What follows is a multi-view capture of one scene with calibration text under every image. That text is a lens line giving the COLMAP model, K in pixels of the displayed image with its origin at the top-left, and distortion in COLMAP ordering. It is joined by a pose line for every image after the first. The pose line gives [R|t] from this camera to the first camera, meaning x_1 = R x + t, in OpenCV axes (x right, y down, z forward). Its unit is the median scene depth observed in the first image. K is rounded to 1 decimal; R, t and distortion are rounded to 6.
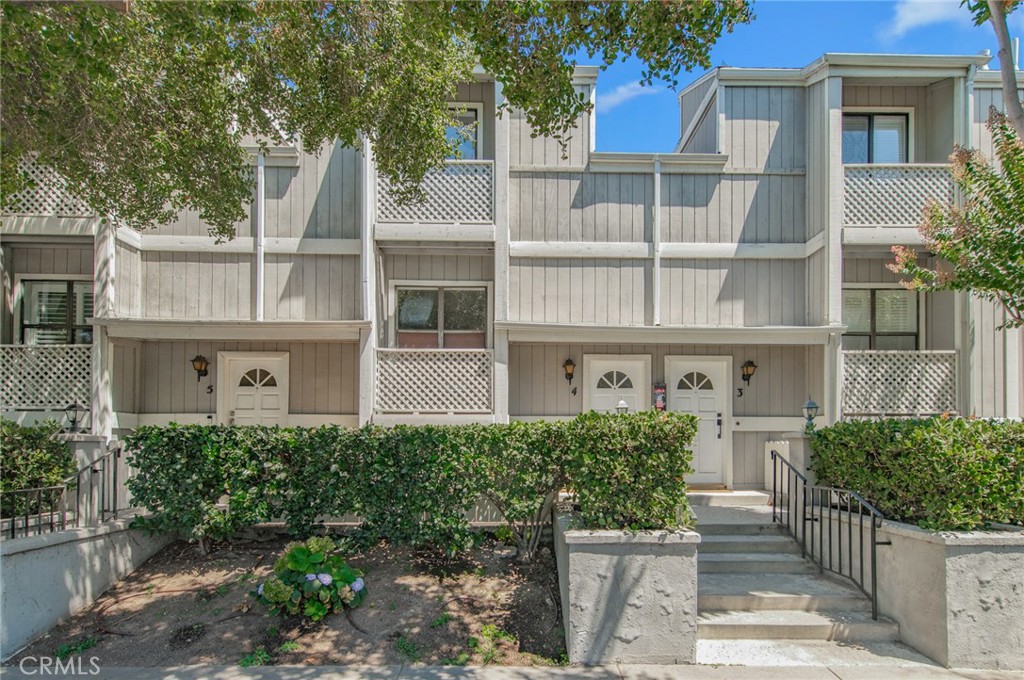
lens RADIAL K [[403.6, 0, 510.9], [0, 403.6, 335.2], [0, 0, 1]] dist [0.011095, -0.002285]
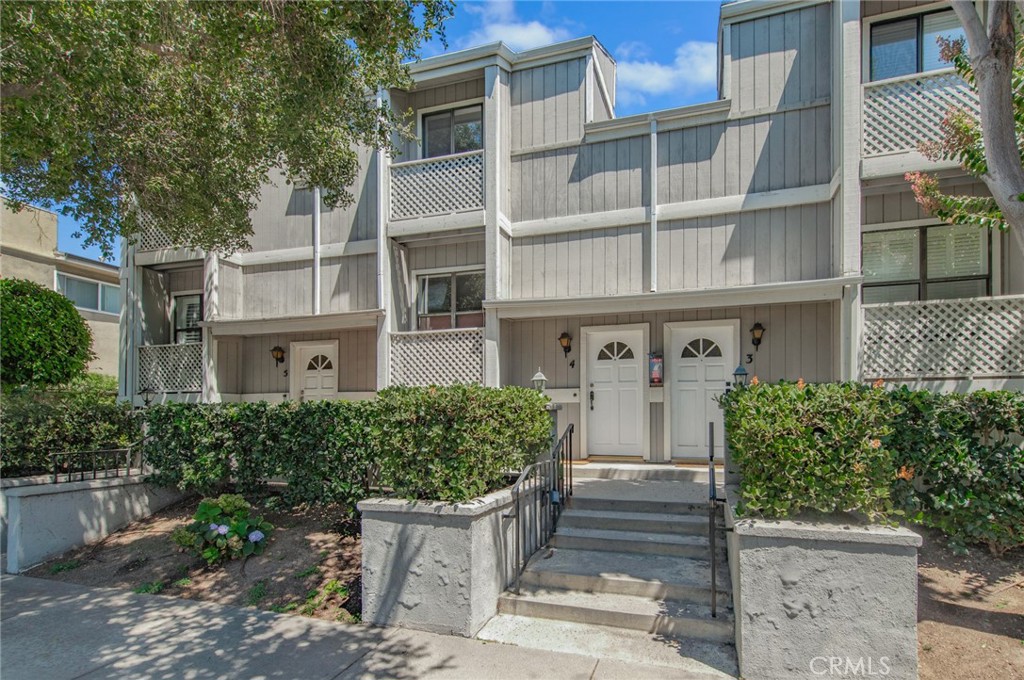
lens RADIAL K [[385.8, 0, 529.3], [0, 385.8, 313.7], [0, 0, 1]] dist [0.007408, -0.000402]
pose [[0.968227, -0.067704, -0.240734, 0.313949], [0.068284, 0.997648, -0.005938, 0.013041], [0.240569, -0.010689, 0.970573, 0.045253]]
